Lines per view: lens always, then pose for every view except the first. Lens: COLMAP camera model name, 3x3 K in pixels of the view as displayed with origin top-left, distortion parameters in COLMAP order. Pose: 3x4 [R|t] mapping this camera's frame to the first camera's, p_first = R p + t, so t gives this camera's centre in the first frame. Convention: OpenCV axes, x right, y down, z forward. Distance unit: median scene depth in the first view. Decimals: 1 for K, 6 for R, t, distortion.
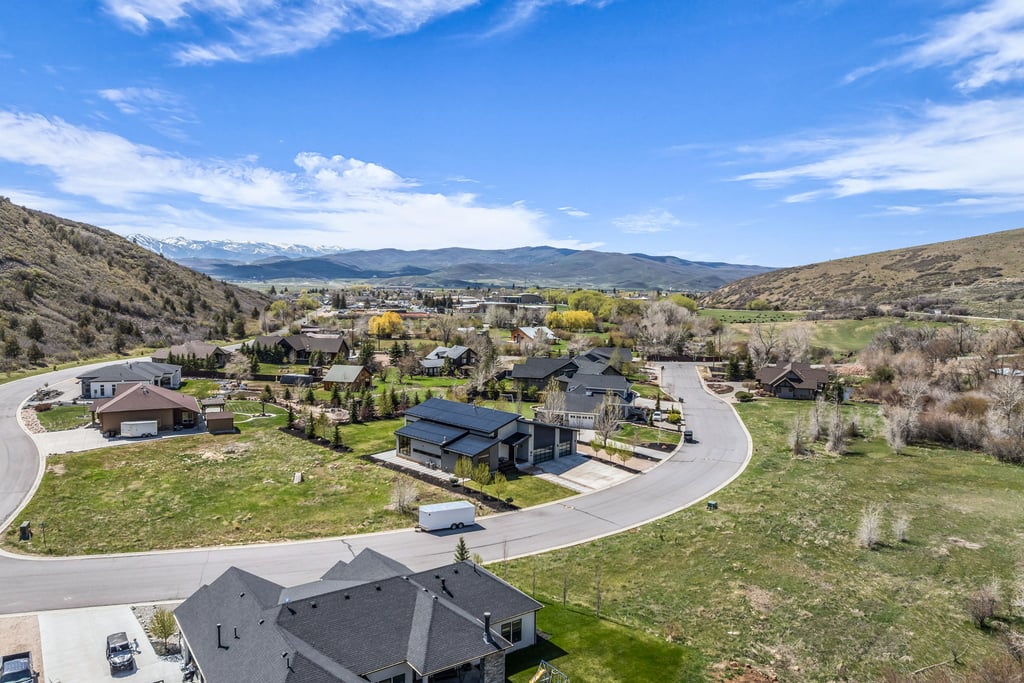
lens RADIAL K [[718.2, 0, 512.0], [0, 718.2, 341.5], [0, 0, 1]] dist [-0.041400, 0.002996]
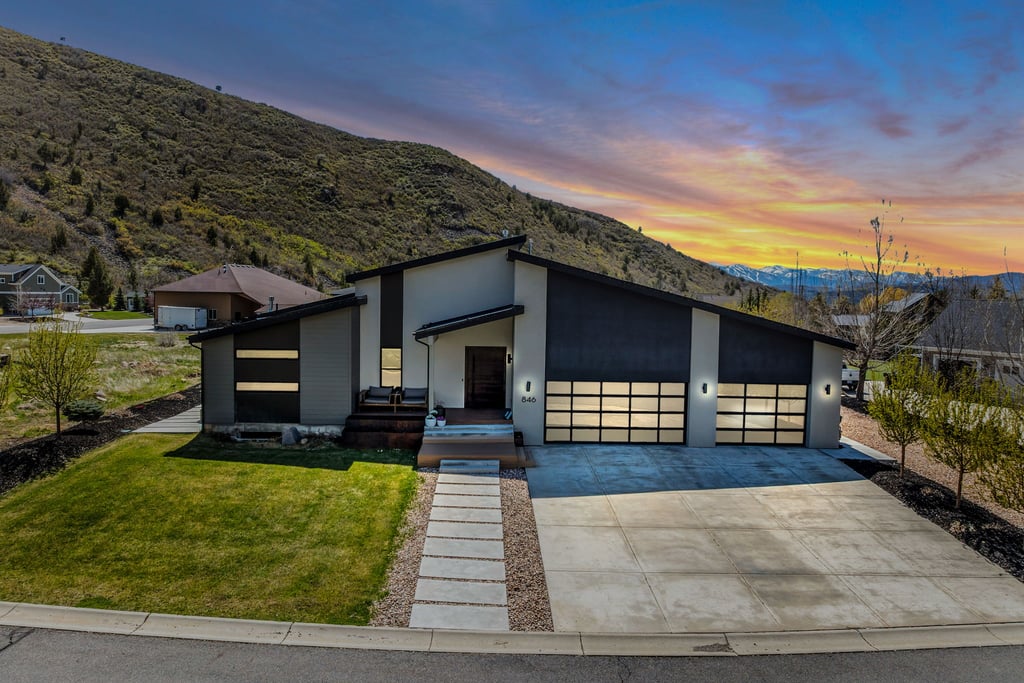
lens RADIAL K [[718.2, 0, 512.0], [0, 718.2, 341.5], [0, 0, 1]] dist [-0.041400, 0.002996]
pose [[0.705245, 0.044462, -0.707568, 0.128235], [-0.072851, 0.997293, -0.009944, 0.096952], [0.705210, 0.058561, 0.706576, 0.565479]]
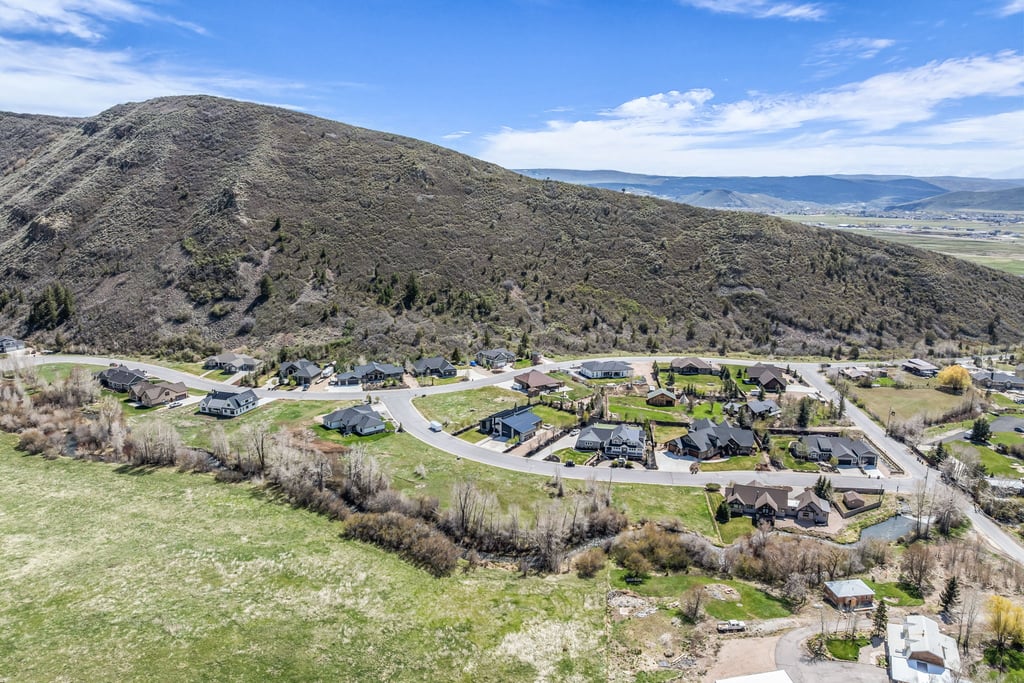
lens RADIAL K [[718.2, 0, 512.0], [0, 718.2, 341.5], [0, 0, 1]] dist [-0.041400, 0.002996]
pose [[0.072483, 0.196295, -0.977862, 1.758704], [-0.094278, 0.977400, 0.189214, -0.463750], [0.992904, 0.078476, 0.089351, 0.530912]]
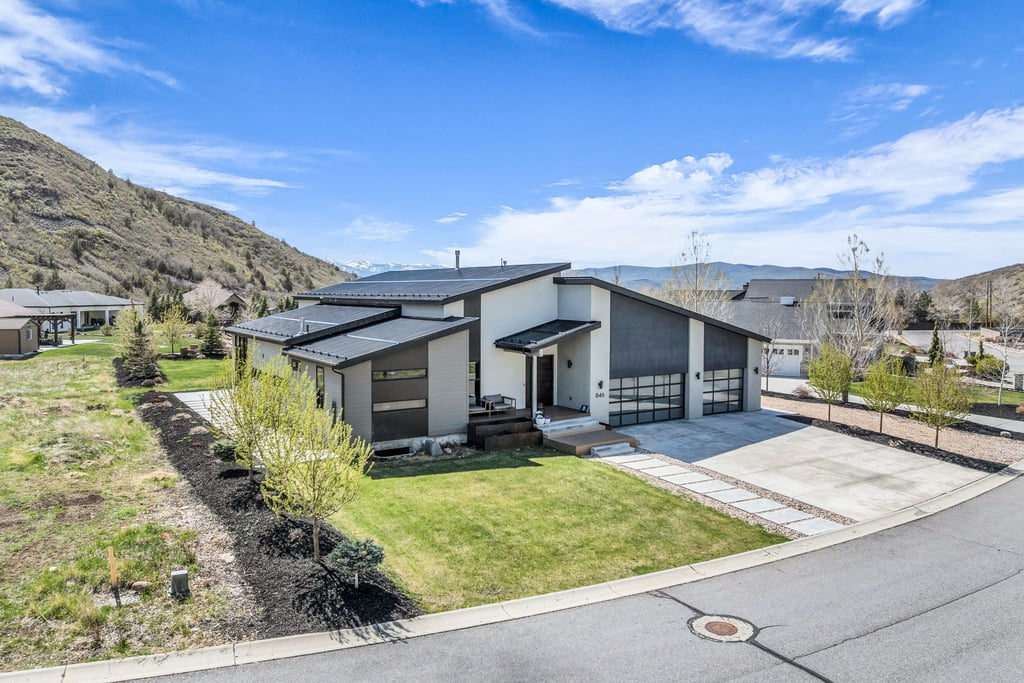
lens RADIAL K [[728.5, 0, 512.0], [0, 728.5, 324.3], [0, 0, 1]] dist [-0.035102, 0.005467]
pose [[0.973334, -0.001468, -0.229387, 0.040611], [-0.010440, 0.998660, -0.050687, 0.098760], [0.229154, 0.051730, 0.972015, 0.475443]]
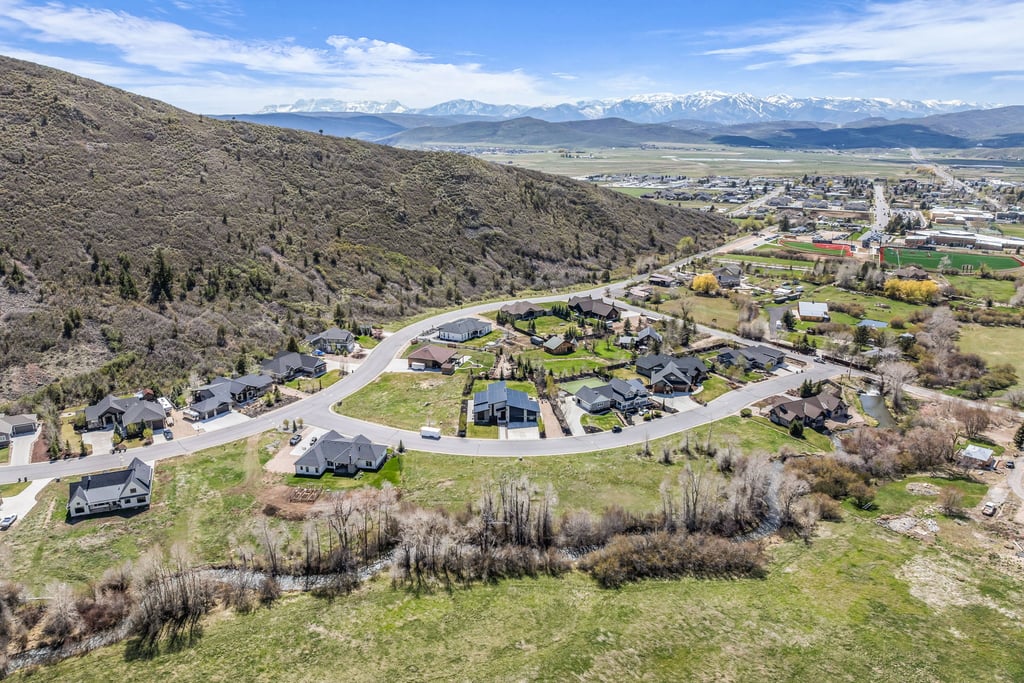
lens RADIAL K [[718.2, 0, 512.0], [0, 718.2, 341.5], [0, 0, 1]] dist [-0.041400, 0.002996]
pose [[0.707670, 0.190283, -0.680438, 1.068832], [-0.055752, 0.975088, 0.214699, -0.395841], [0.704340, -0.114000, 0.700649, -0.400092]]
